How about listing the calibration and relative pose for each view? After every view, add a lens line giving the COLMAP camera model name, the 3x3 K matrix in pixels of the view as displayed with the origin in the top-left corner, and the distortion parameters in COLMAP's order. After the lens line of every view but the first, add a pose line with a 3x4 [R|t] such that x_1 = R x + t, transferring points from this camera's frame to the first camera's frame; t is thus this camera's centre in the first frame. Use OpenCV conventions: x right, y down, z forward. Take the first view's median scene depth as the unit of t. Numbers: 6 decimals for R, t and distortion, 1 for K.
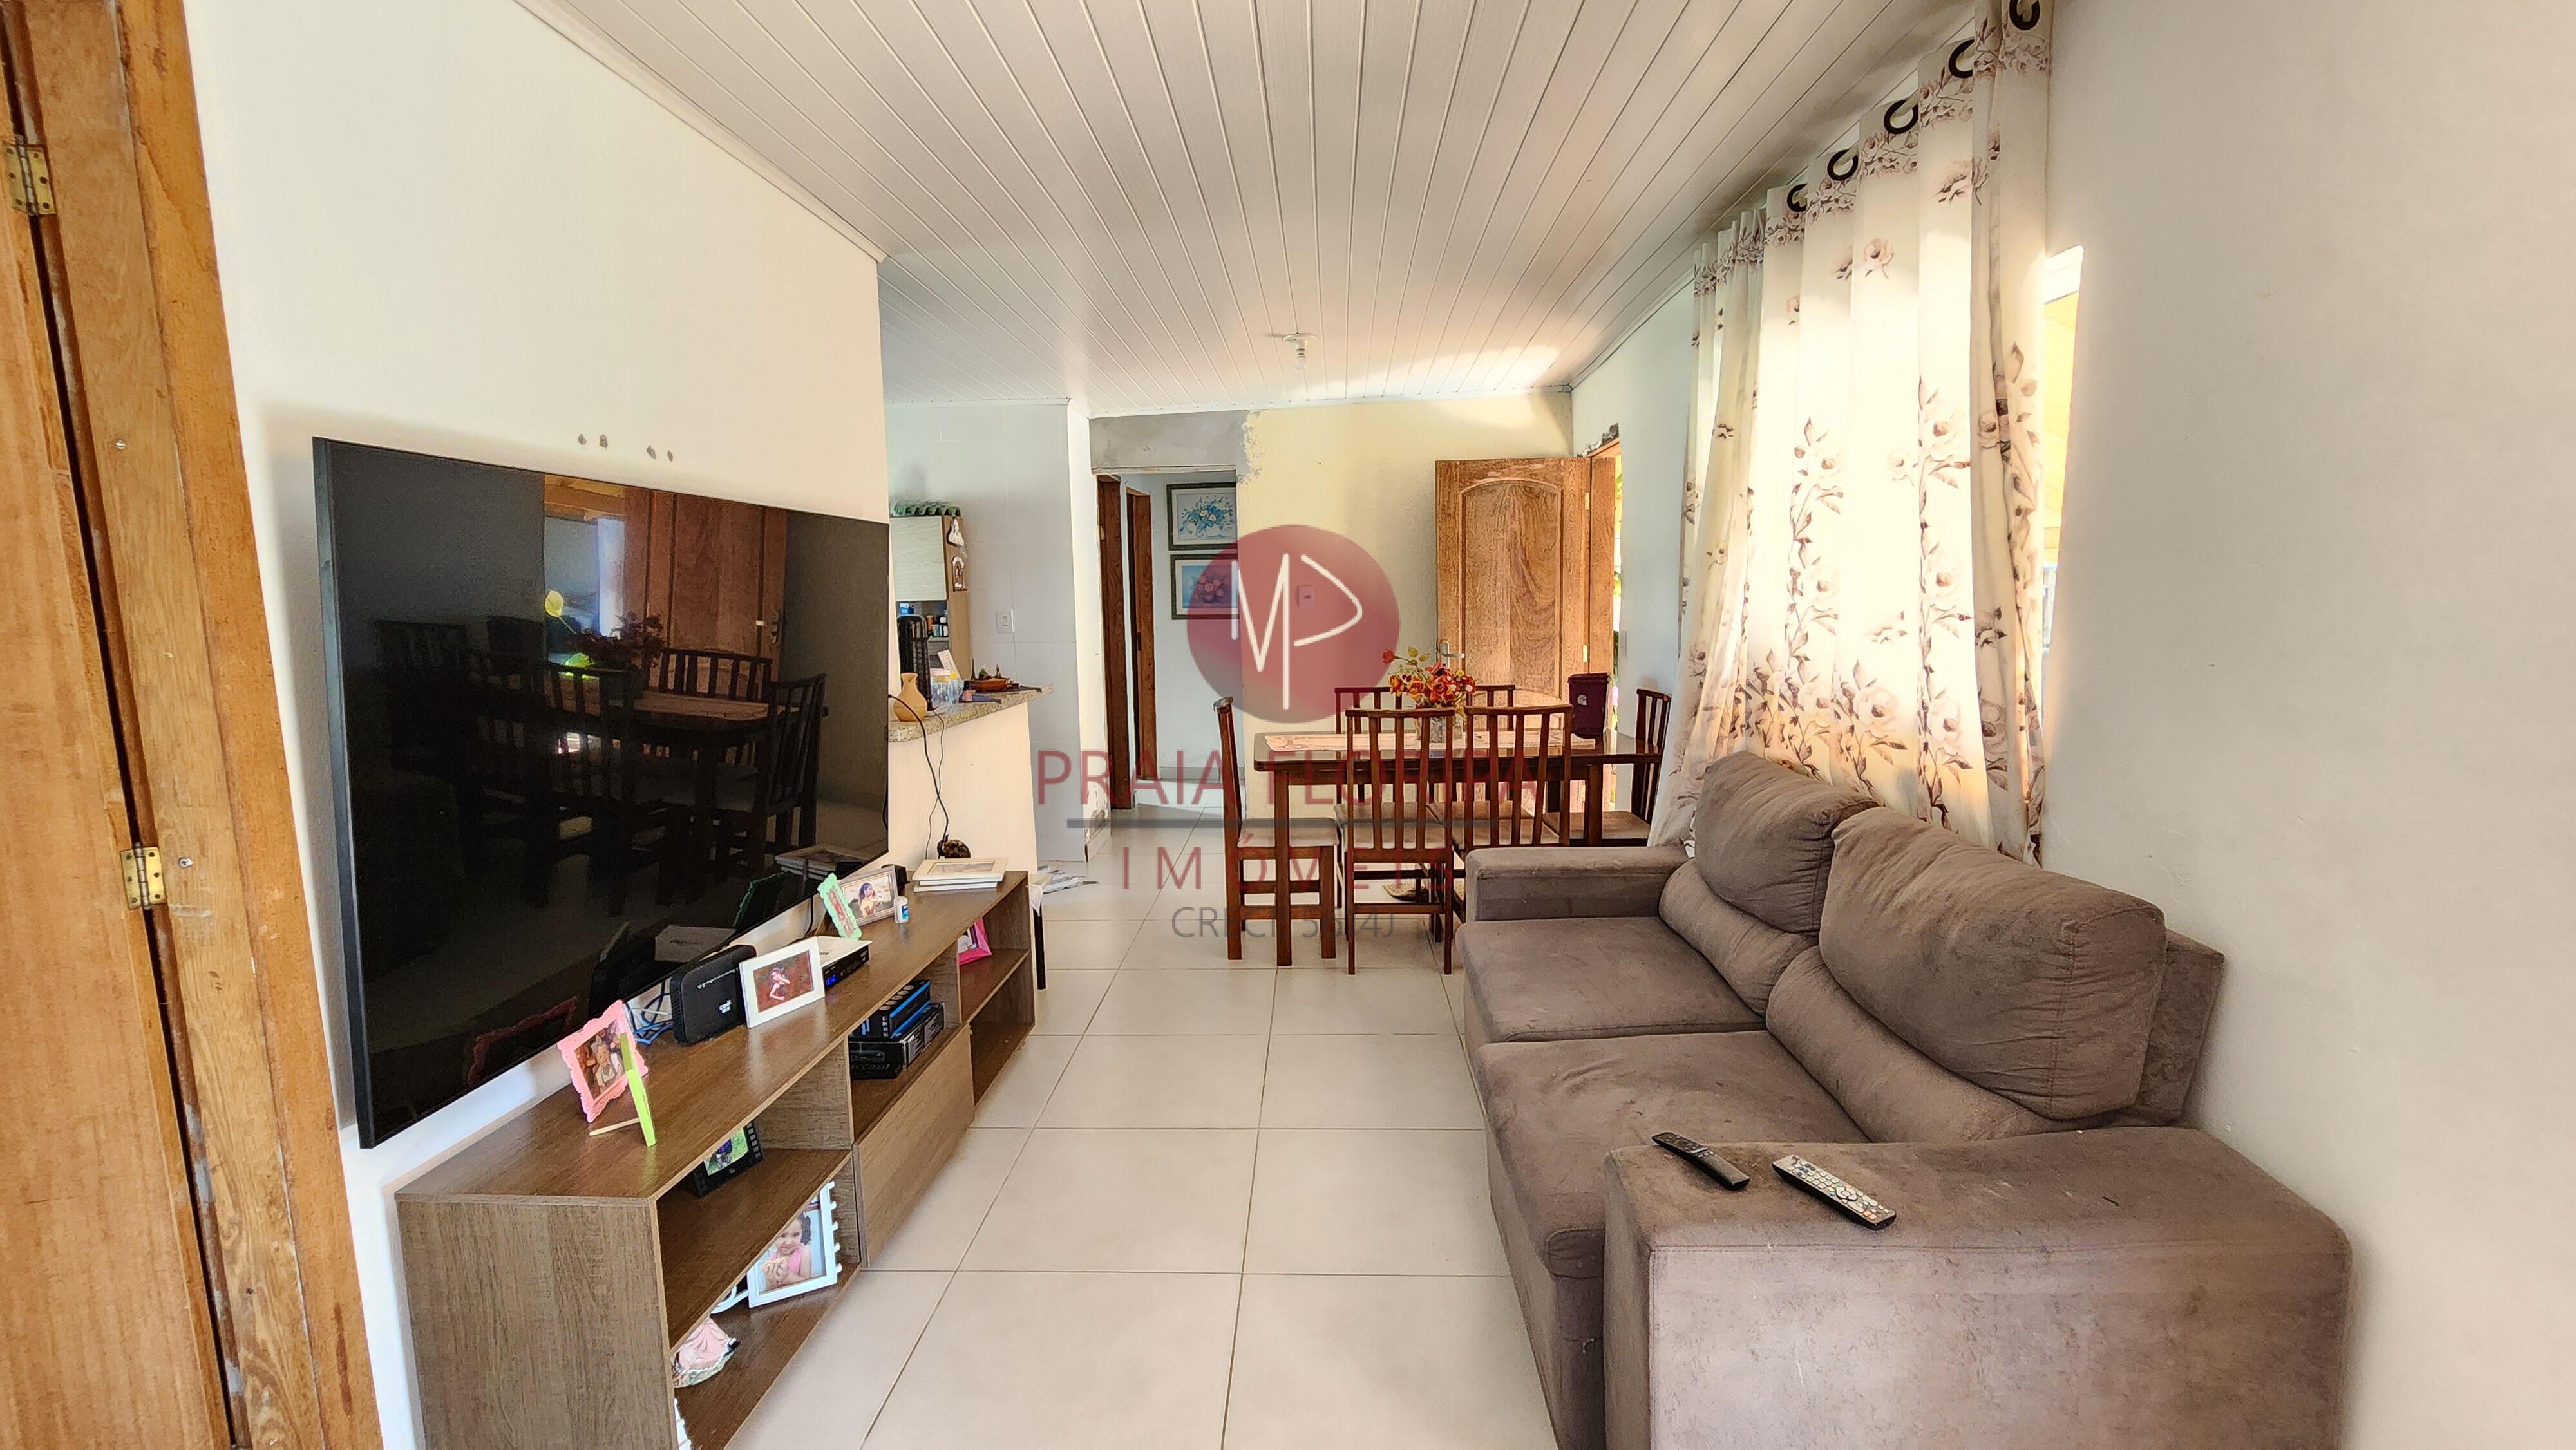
lens RADIAL K [[1050.2, 0, 1283.8], [0, 1050.2, 730.0], [0, 0, 1]] dist [-0.002931, 0.000051]
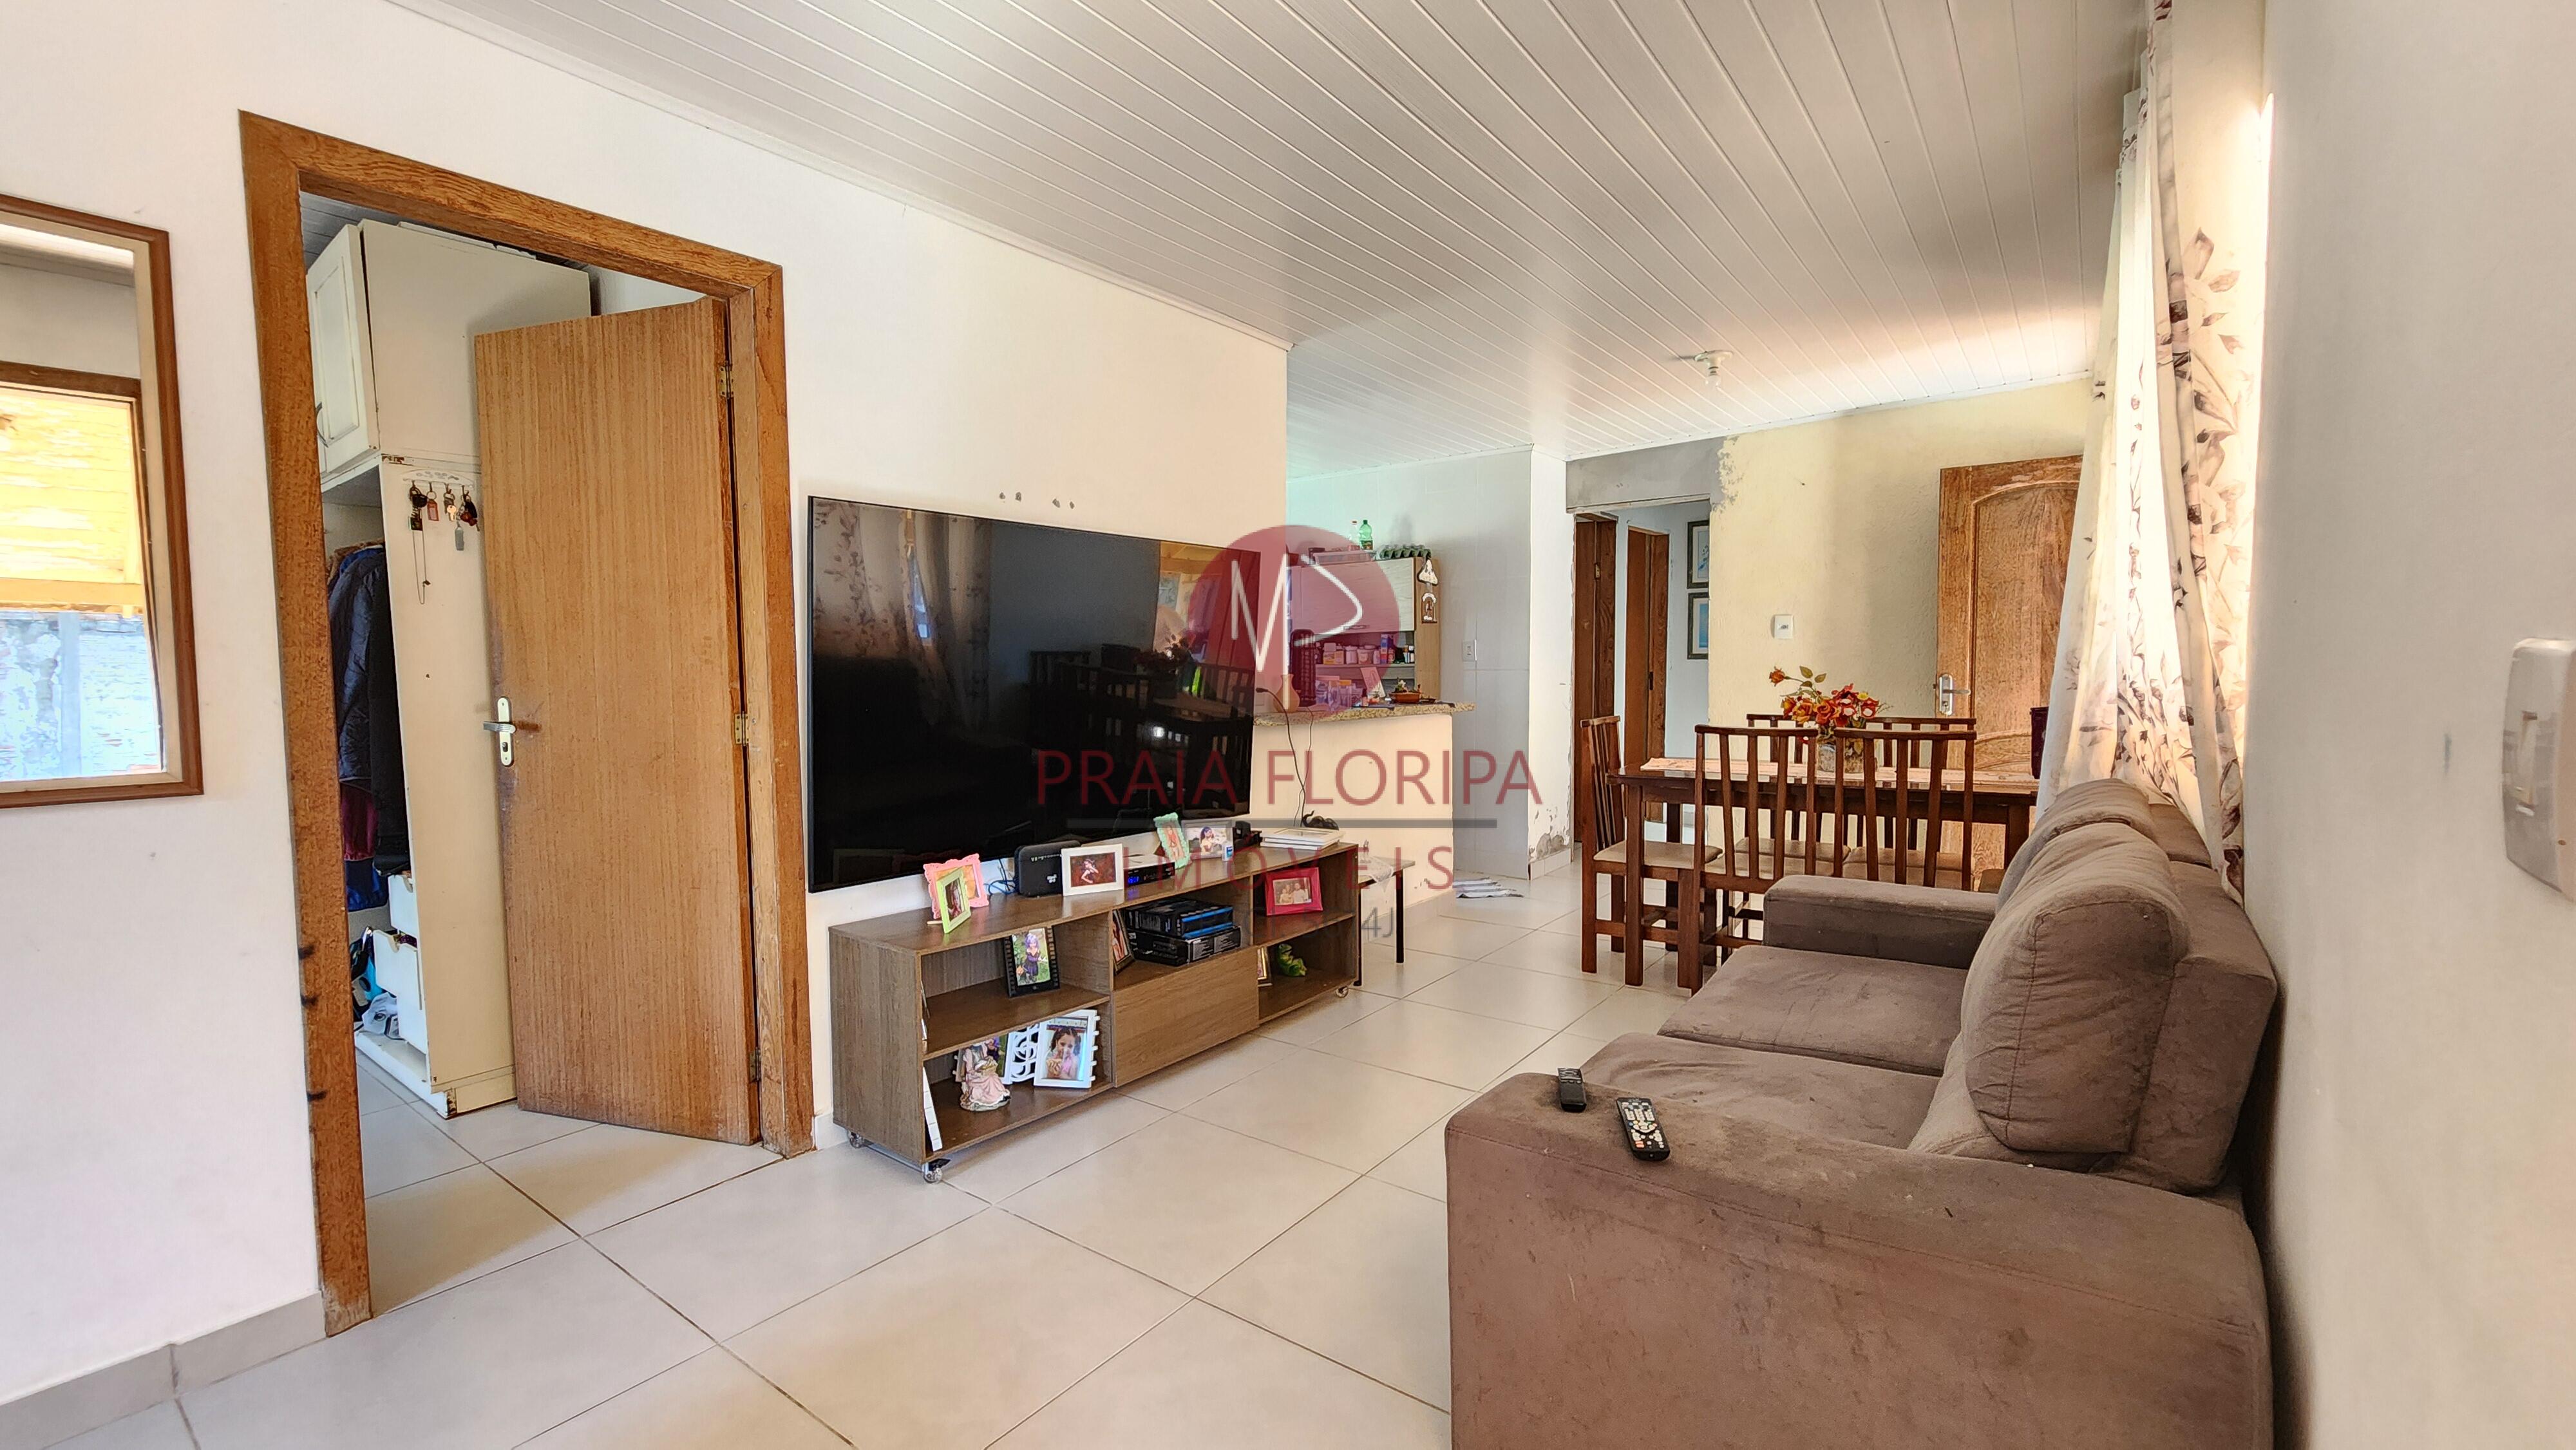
lens RADIAL K [[1050.2, 0, 1287.3], [0, 1050.2, 731.0], [0, 0, 1]] dist [-0.002931, 0.000051]
pose [[0.824392, 0.044319, -0.564281, 0.462487], [-0.076471, 0.996510, -0.033454, 0.072991], [0.560829, 0.070730, 0.824905, -0.020612]]
